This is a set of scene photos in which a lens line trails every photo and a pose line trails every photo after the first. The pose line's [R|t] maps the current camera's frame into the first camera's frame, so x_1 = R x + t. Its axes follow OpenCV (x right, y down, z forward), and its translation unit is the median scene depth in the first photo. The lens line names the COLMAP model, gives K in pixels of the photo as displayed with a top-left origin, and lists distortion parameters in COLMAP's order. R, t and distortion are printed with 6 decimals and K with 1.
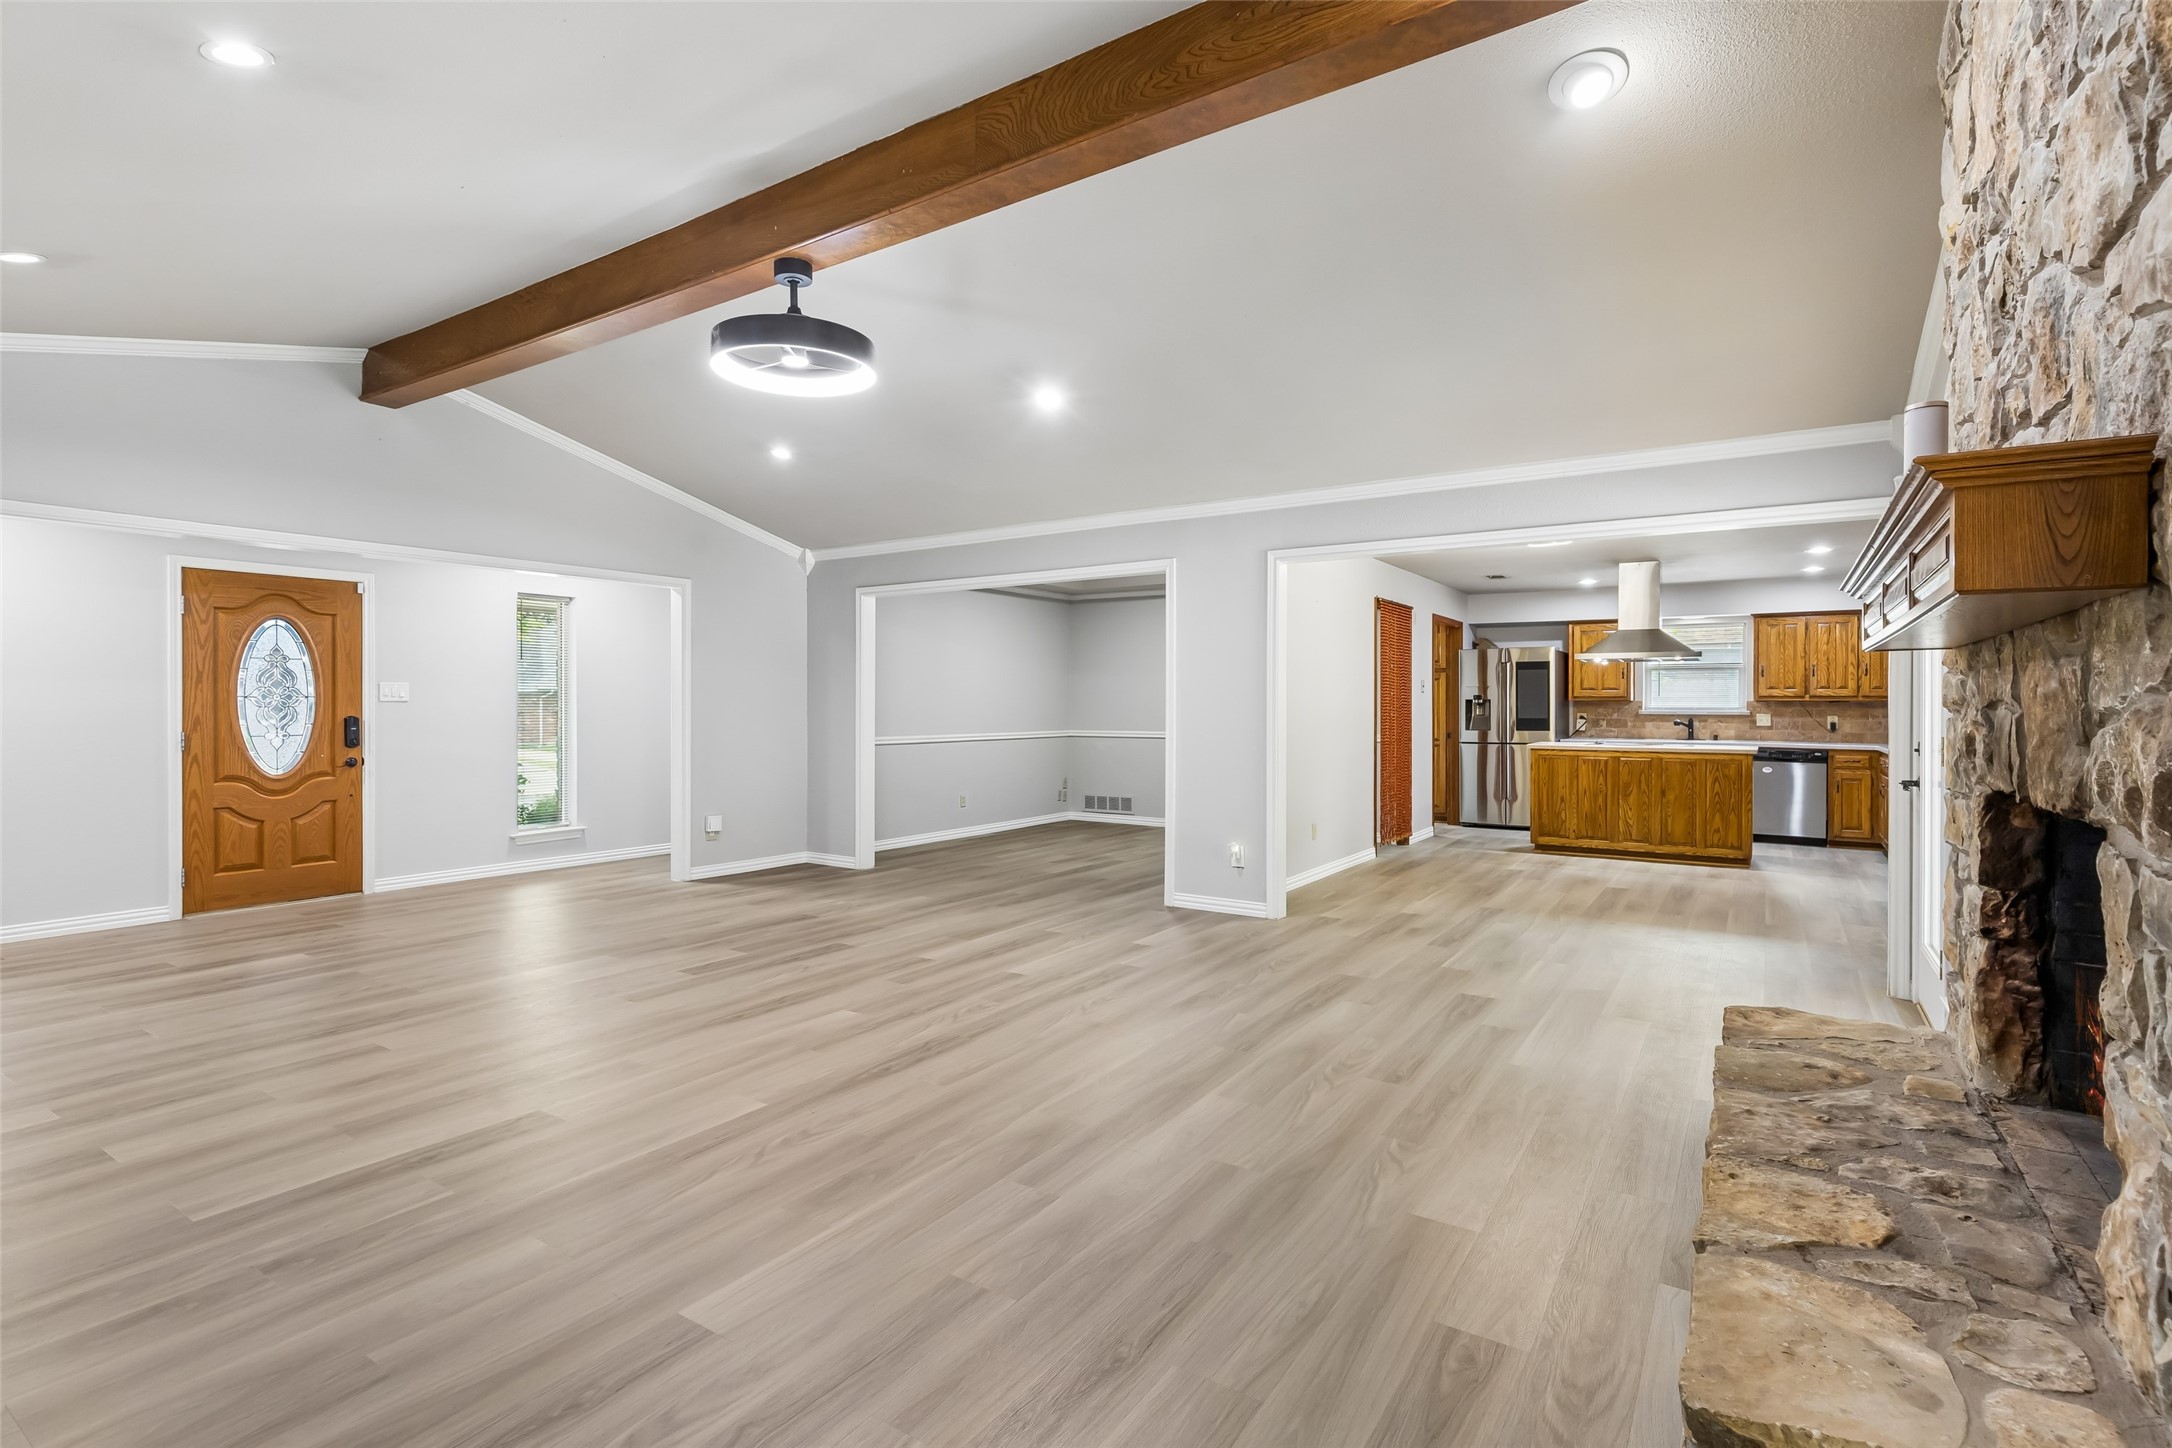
lens RADIAL K [[1037.3, 0, 1090.5], [0, 1037.3, 706.9], [0, 0, 1]] dist [0.002121, -0.000097]
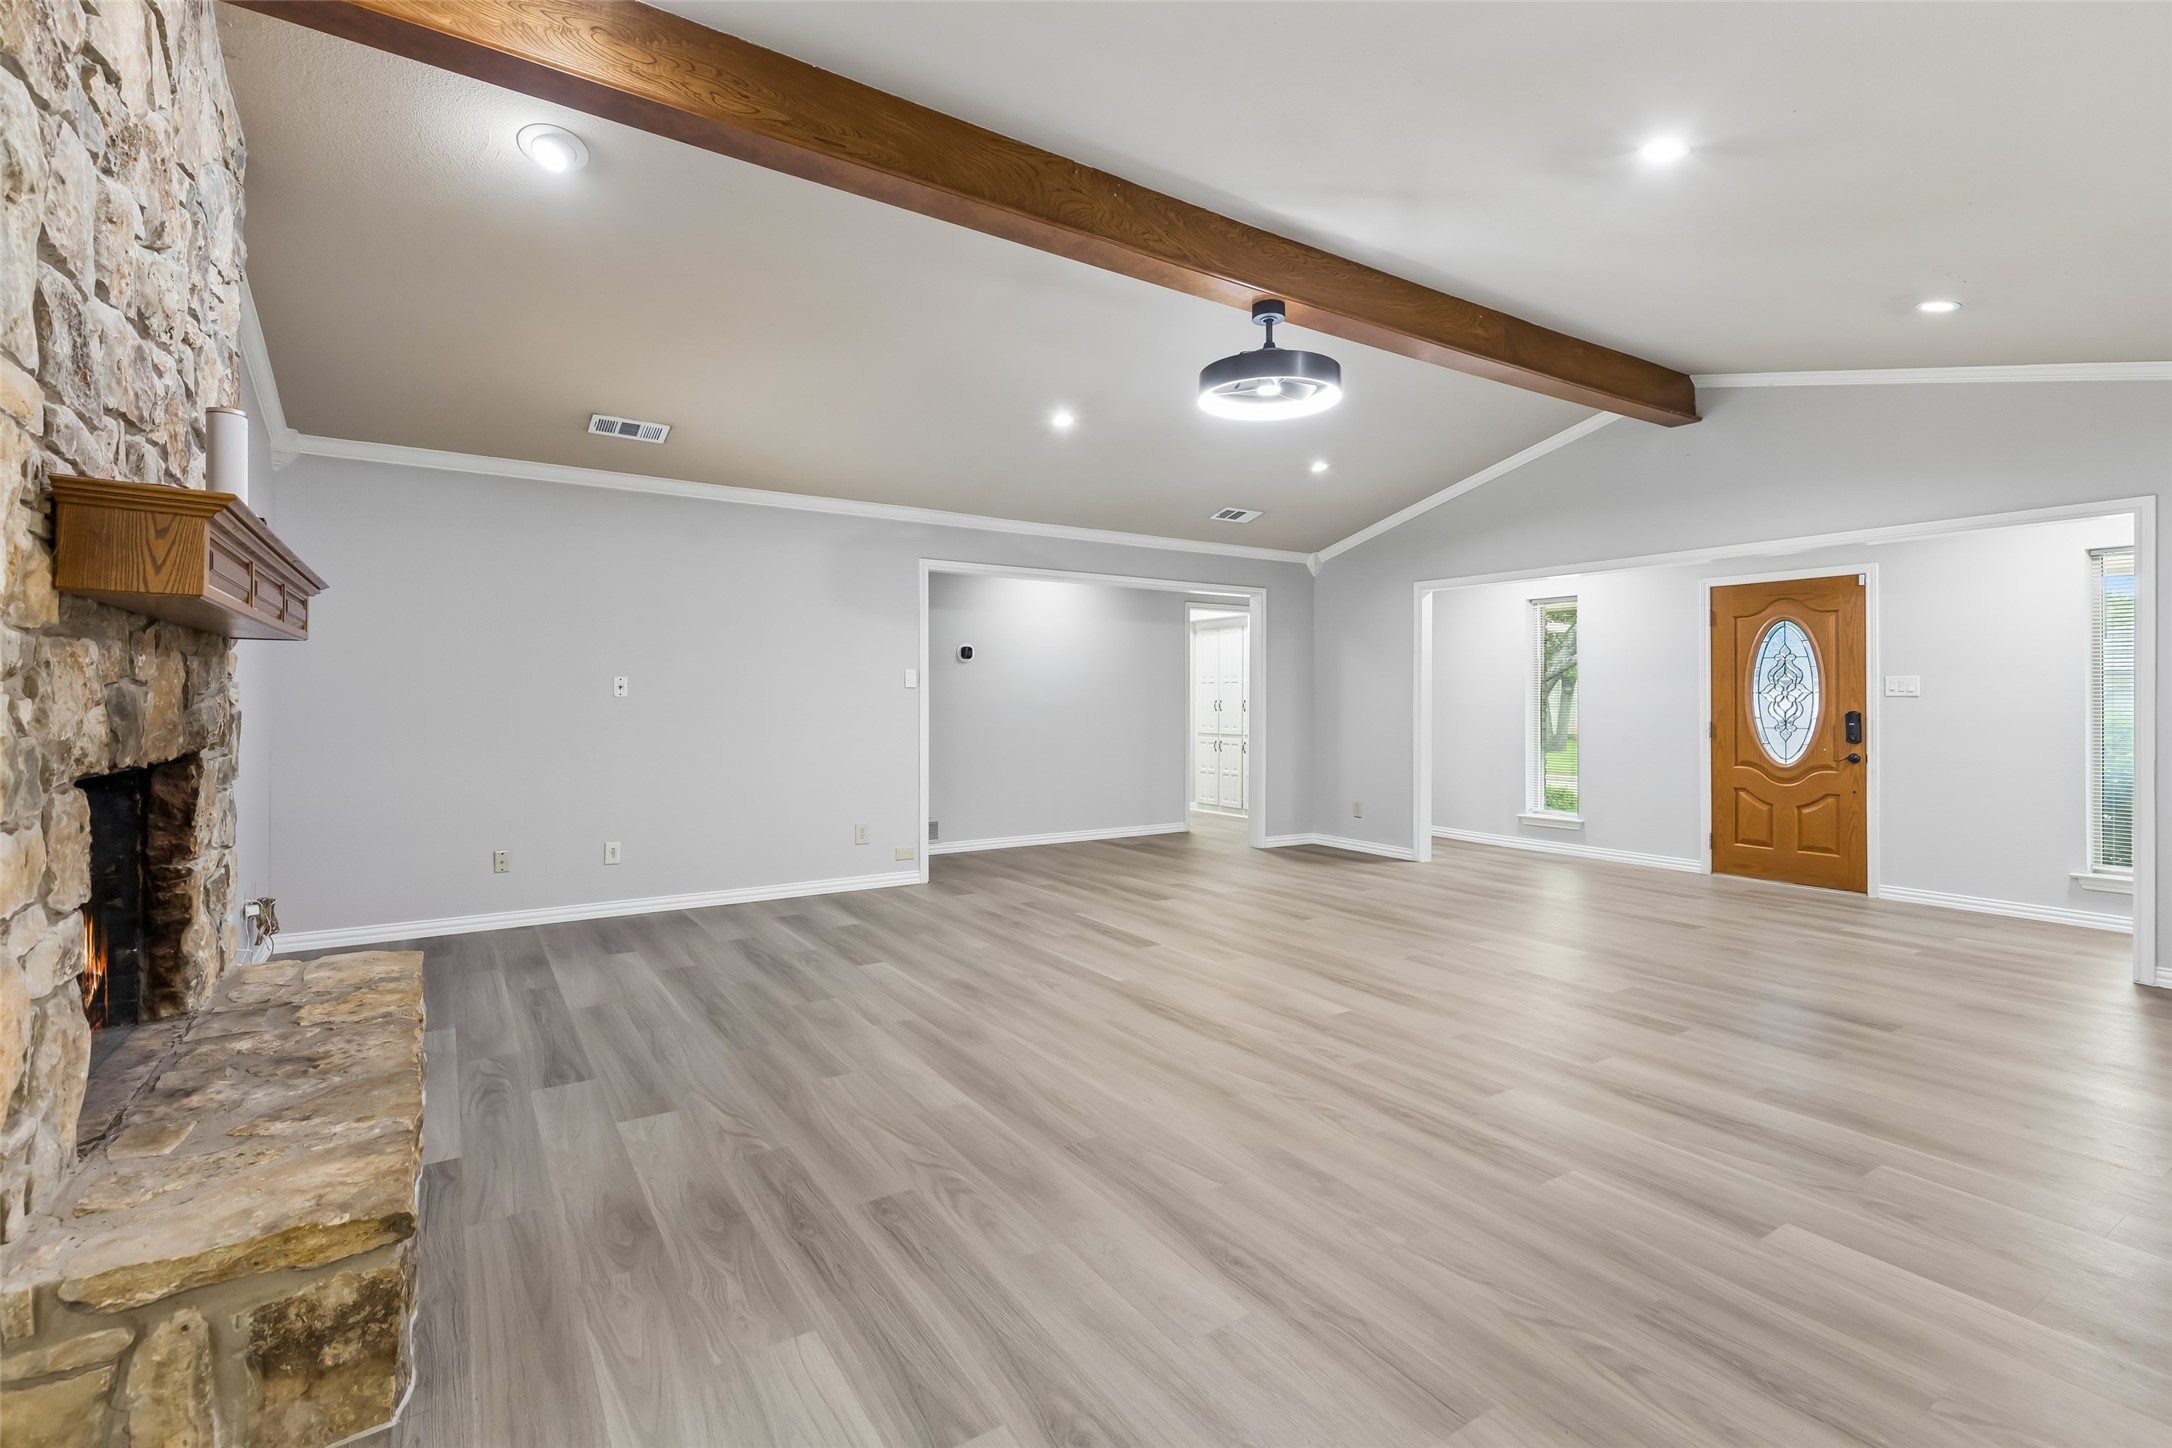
lens RADIAL K [[994.3, 0, 1089.2], [0, 994.3, 697.1], [0, 0, 1]] dist [0.015541, -0.006275]
pose [[-0.402992, -0.005337, -0.915188, 0.715308], [-0.006656, 0.999974, -0.002900, 0.004924], [0.915179, 0.004923, -0.403017, 1.154594]]
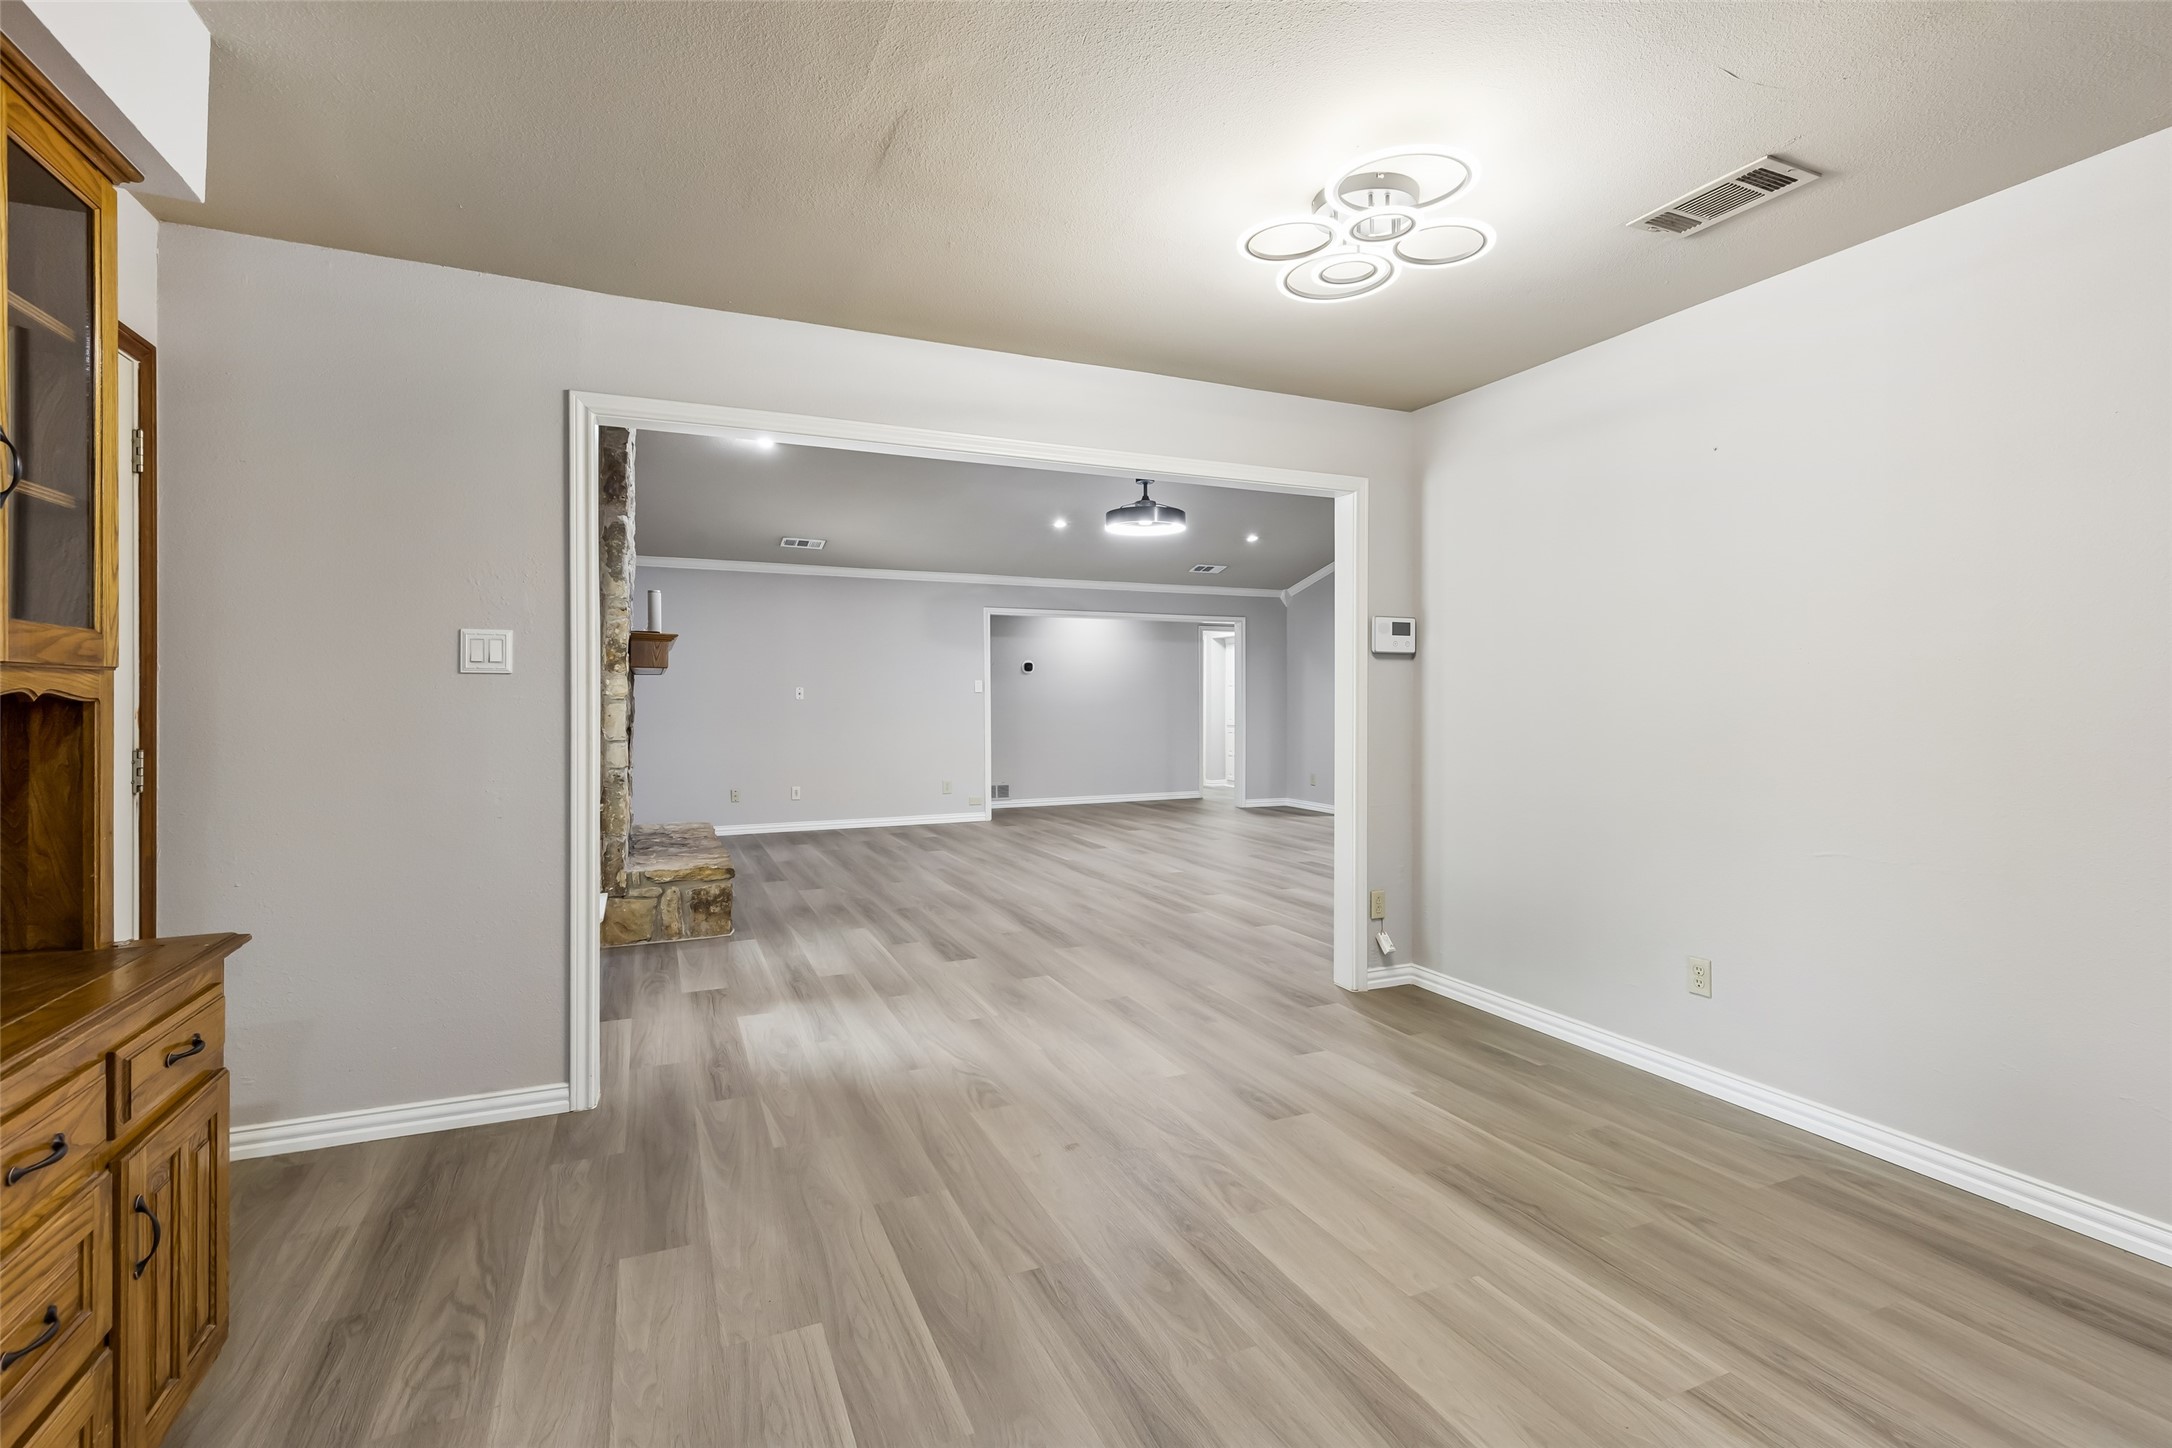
lens RADIAL K [[969.7, 0, 1087.1], [0, 969.7, 712.2], [0, 0, 1]] dist [-0.000009, 0.000105]
pose [[-0.539140, 0.010295, -0.842153, 1.232808], [-0.002103, 0.999906, 0.013569, 0.002957], [0.842213, 0.009087, -0.539068, 1.761080]]
